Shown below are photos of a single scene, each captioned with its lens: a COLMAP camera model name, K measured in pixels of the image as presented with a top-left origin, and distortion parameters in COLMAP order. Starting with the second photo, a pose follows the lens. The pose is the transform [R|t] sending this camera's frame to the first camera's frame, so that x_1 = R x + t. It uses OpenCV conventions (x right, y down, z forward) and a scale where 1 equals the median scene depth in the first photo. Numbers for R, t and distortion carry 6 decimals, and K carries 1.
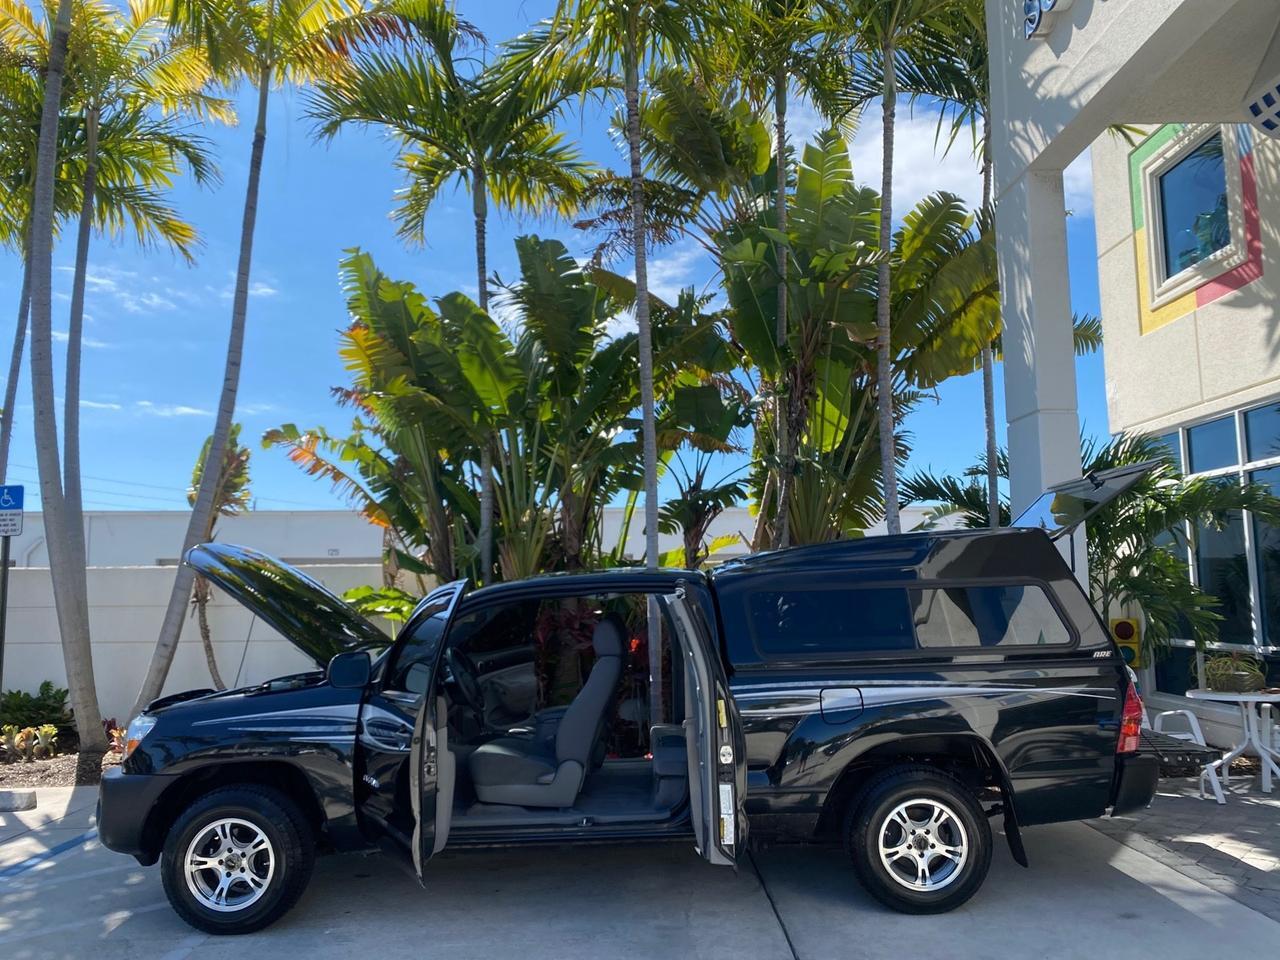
lens RADIAL K [[977.8, 0, 632.7], [0, 977.8, 480.7], [0, 0, 1]] dist [0.016867, -0.004250]
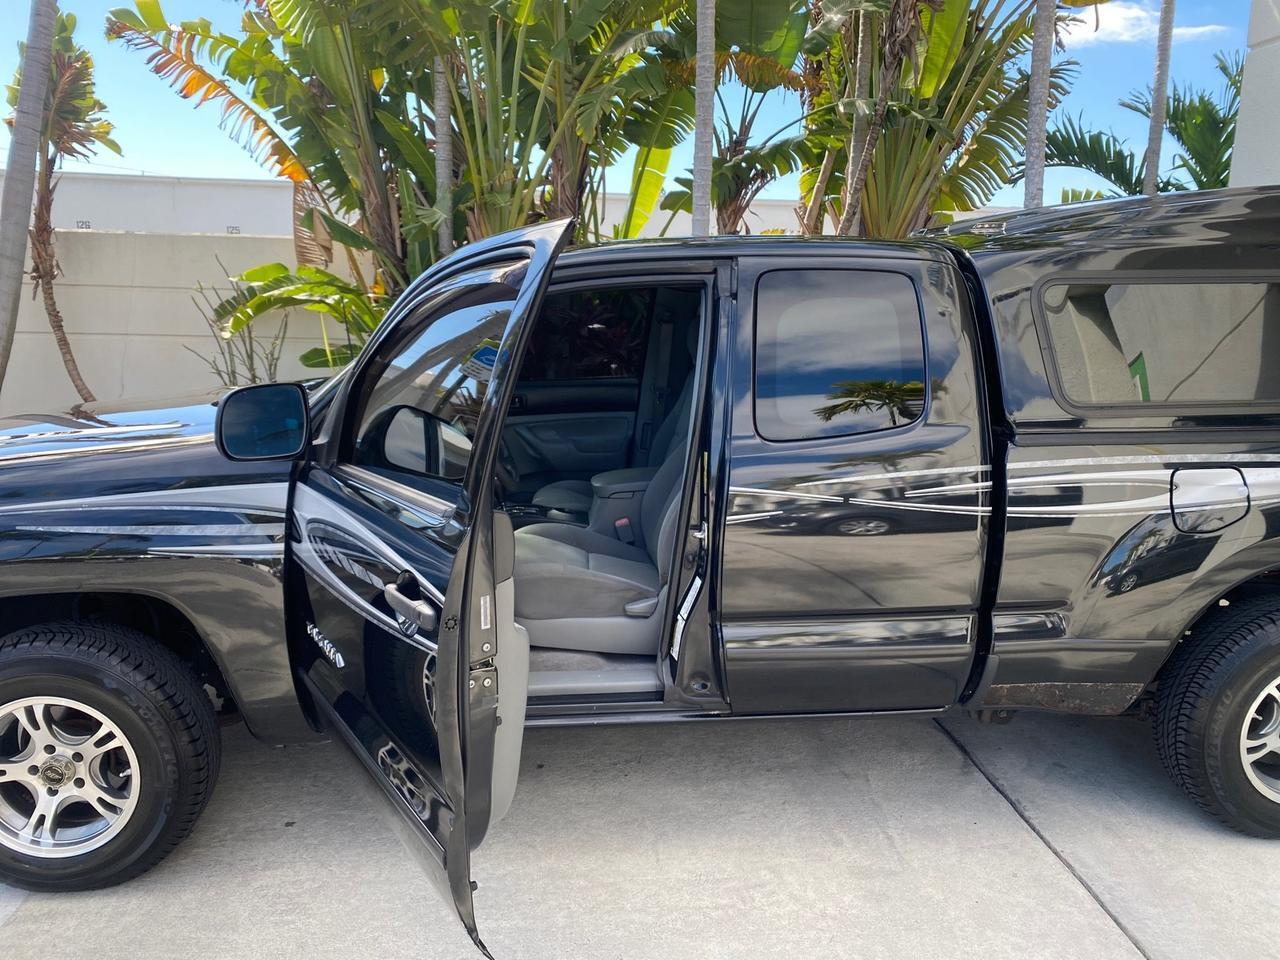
lens RADIAL K [[972.3, 0, 638.3], [0, 972.3, 466.1], [0, 0, 1]] dist [0.003942, 0.000859]
pose [[0.995566, 0.017002, 0.092521, -0.077454], [-0.042748, 0.957881, 0.283967, 0.037983], [-0.083796, -0.286663, 0.954360, 0.270068]]
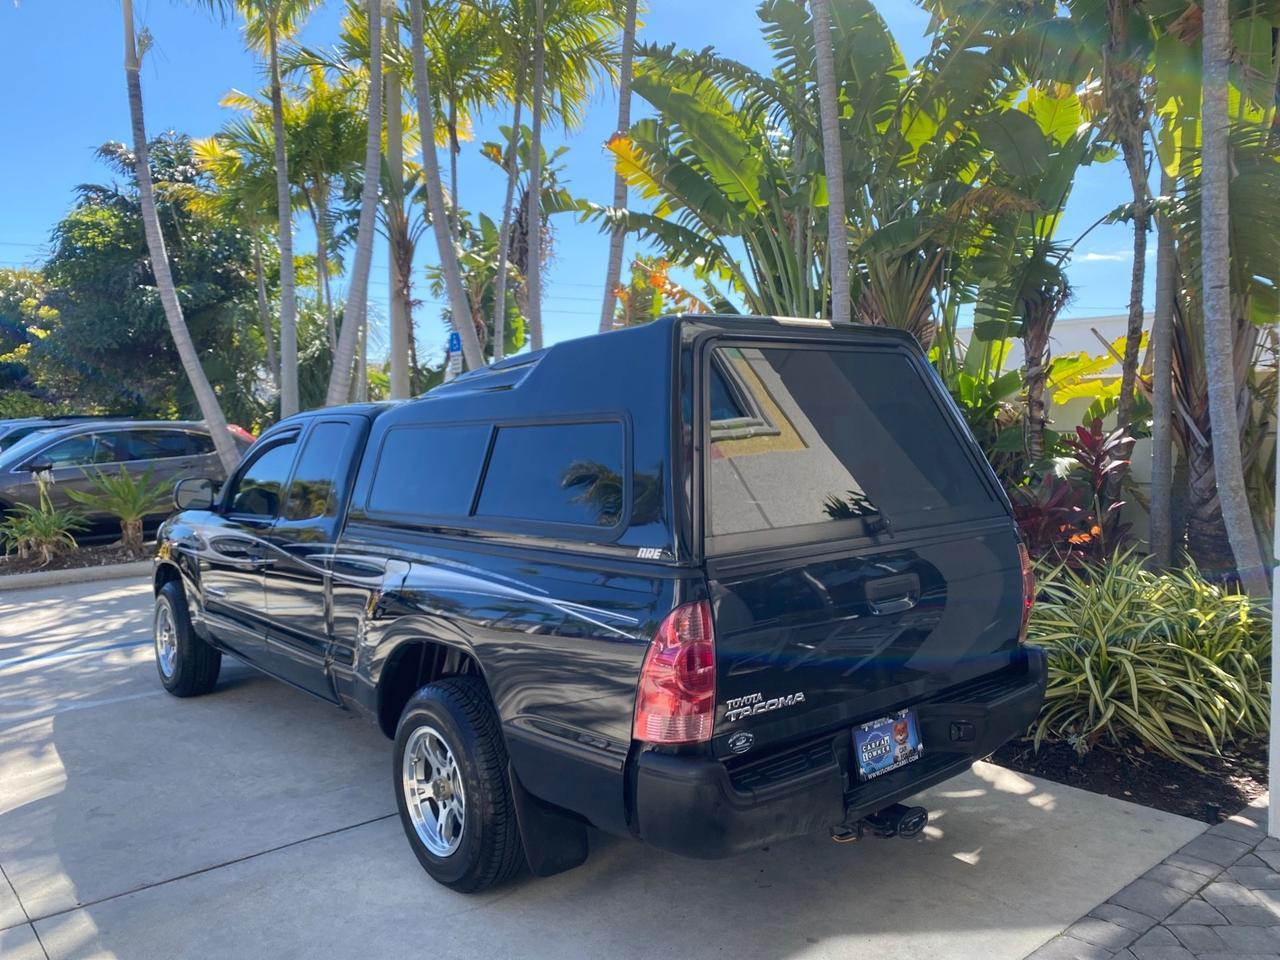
lens RADIAL K [[977.8, 0, 632.7], [0, 977.8, 480.7], [0, 0, 1]] dist [0.016867, -0.004250]
pose [[0.635674, 0.051527, -0.770236, 0.462408], [0.091666, 0.985672, 0.141591, 0.034592], [0.766496, -0.160610, 0.621842, 0.360587]]
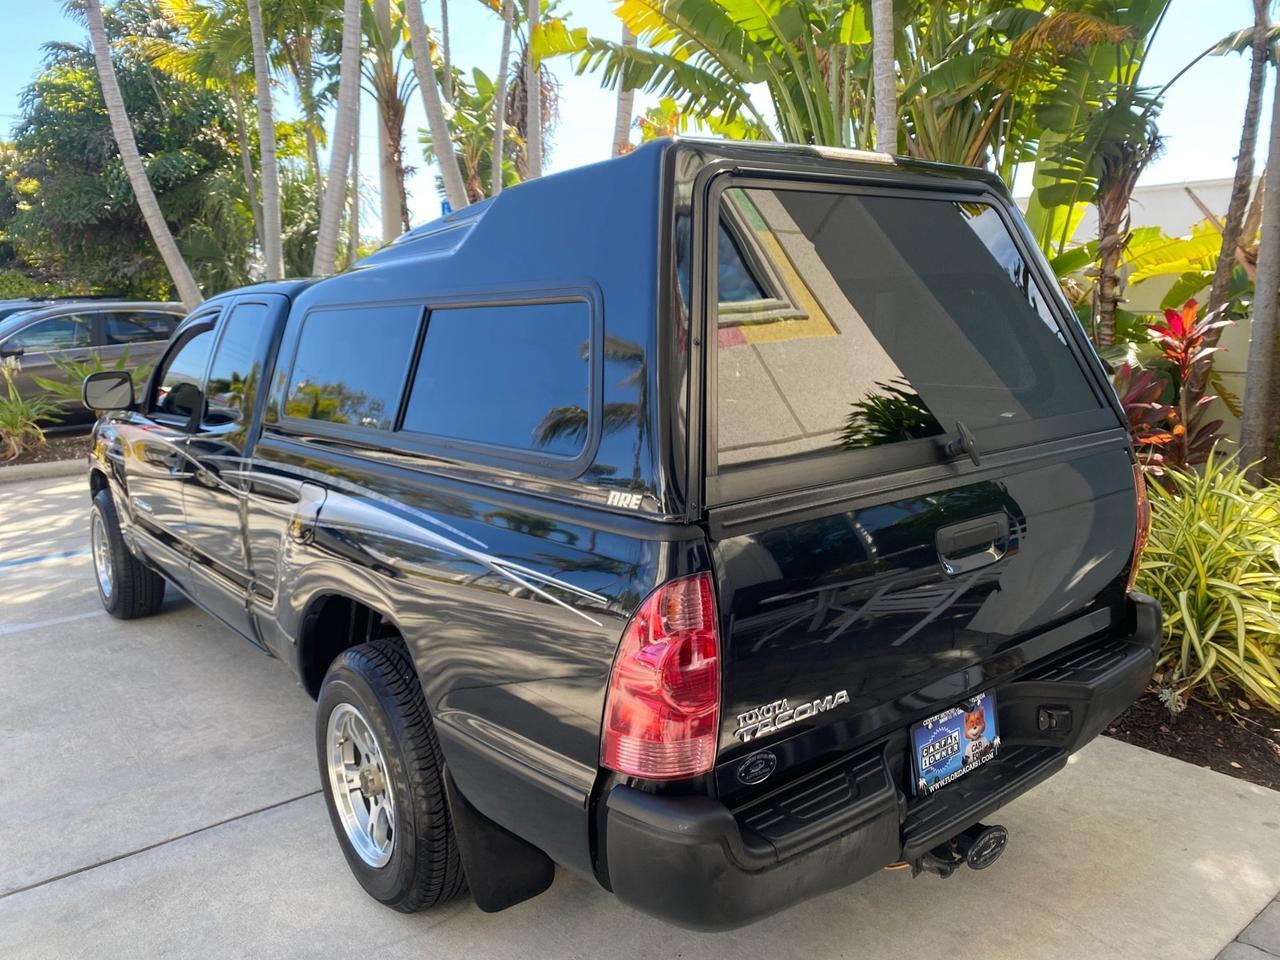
lens RADIAL K [[984.9, 0, 634.4], [0, 984.9, 472.9], [0, 0, 1]] dist [0.005847, 0.002143]
pose [[0.621295, 0.137721, -0.771379, 0.399017], [0.095393, 0.963817, 0.248912, 0.042870], [0.777748, -0.228232, 0.585677, 0.425134]]
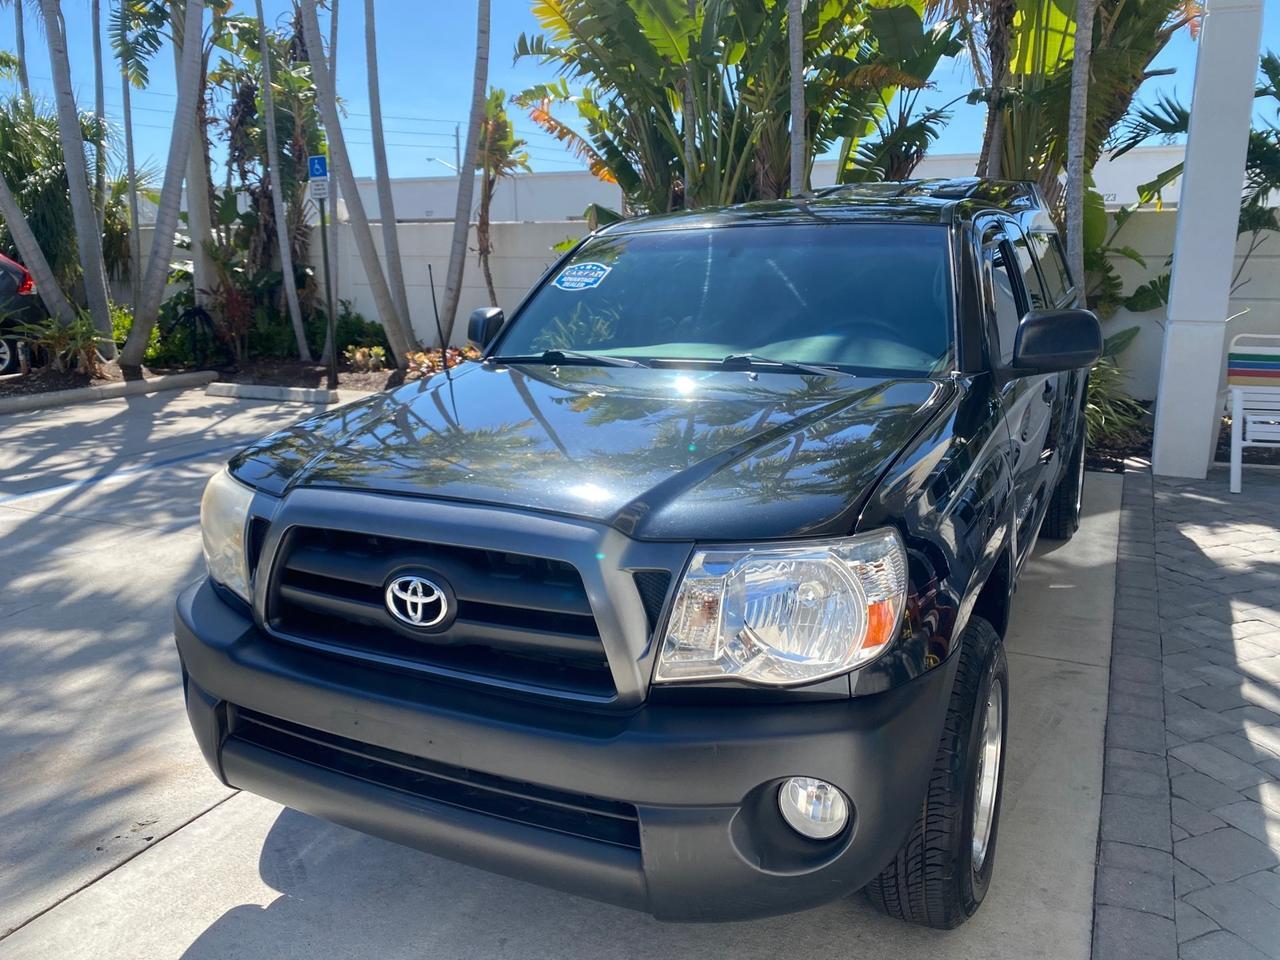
lens RADIAL K [[984.9, 0, 634.4], [0, 984.9, 472.9], [0, 0, 1]] dist [0.005847, 0.002143]
pose [[0.879332, 0.108970, -0.463574, 0.340126], [0.047811, 0.948346, 0.313615, 0.011855], [0.473803, -0.297936, 0.828701, 0.024869]]
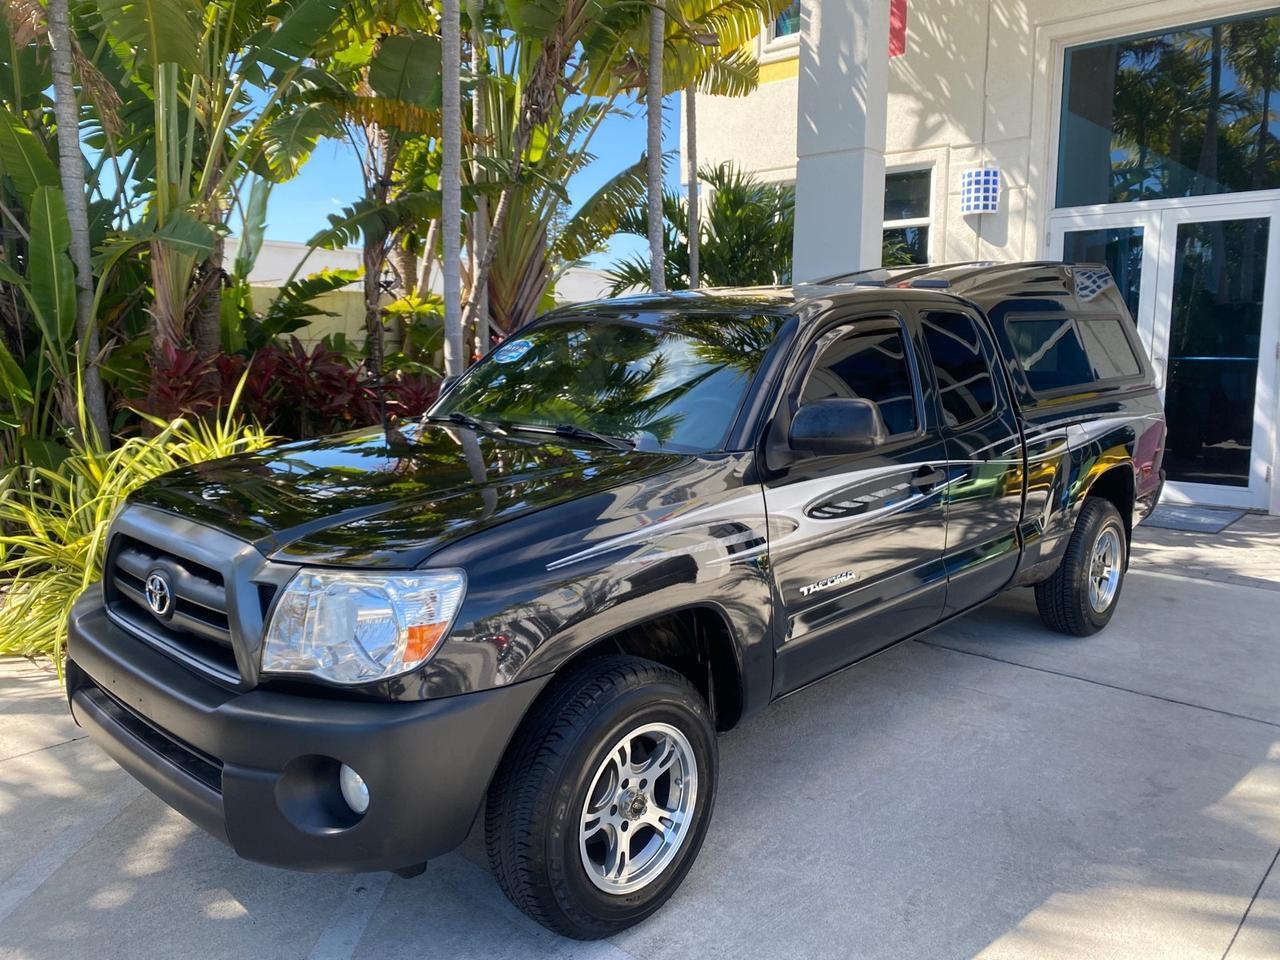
lens RADIAL K [[982.2, 0, 631.0], [0, 982.2, 478.4], [0, 0, 1]] dist [0.006617, -0.003798]
pose [[0.687662, -0.086383, 0.720874, -0.395369], [-0.094112, 0.973914, 0.206481, 0.056356], [-0.719905, -0.209832, 0.661594, 0.352023]]
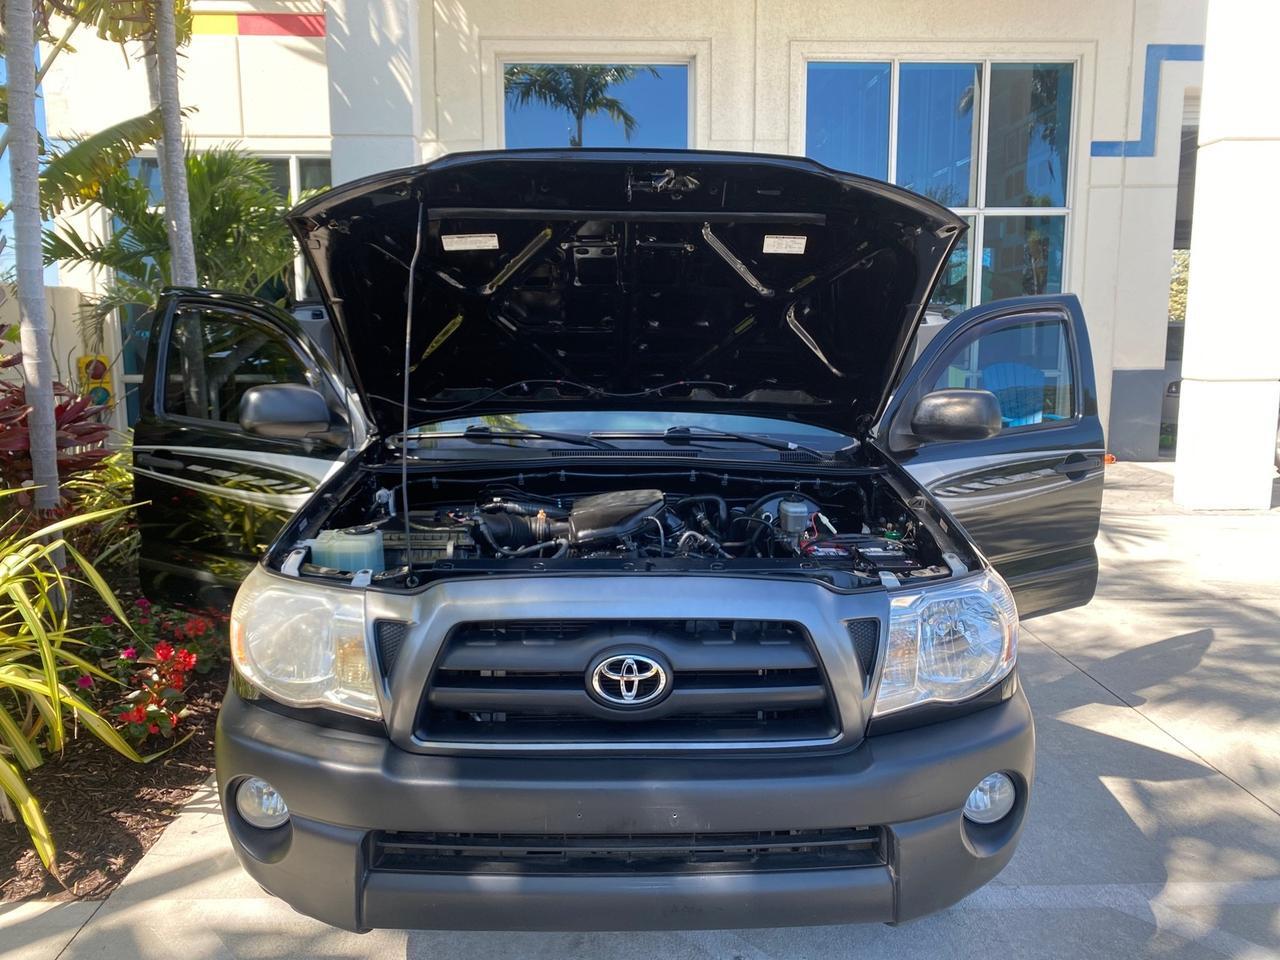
lens RADIAL K [[977.8, 0, 632.7], [0, 977.8, 480.7], [0, 0, 1]] dist [0.016867, -0.004250]
pose [[-0.034003, -0.143722, 0.989034, -0.485701], [-0.110453, 0.984084, 0.139205, 0.085279], [-0.993299, -0.104509, -0.049337, 0.635809]]
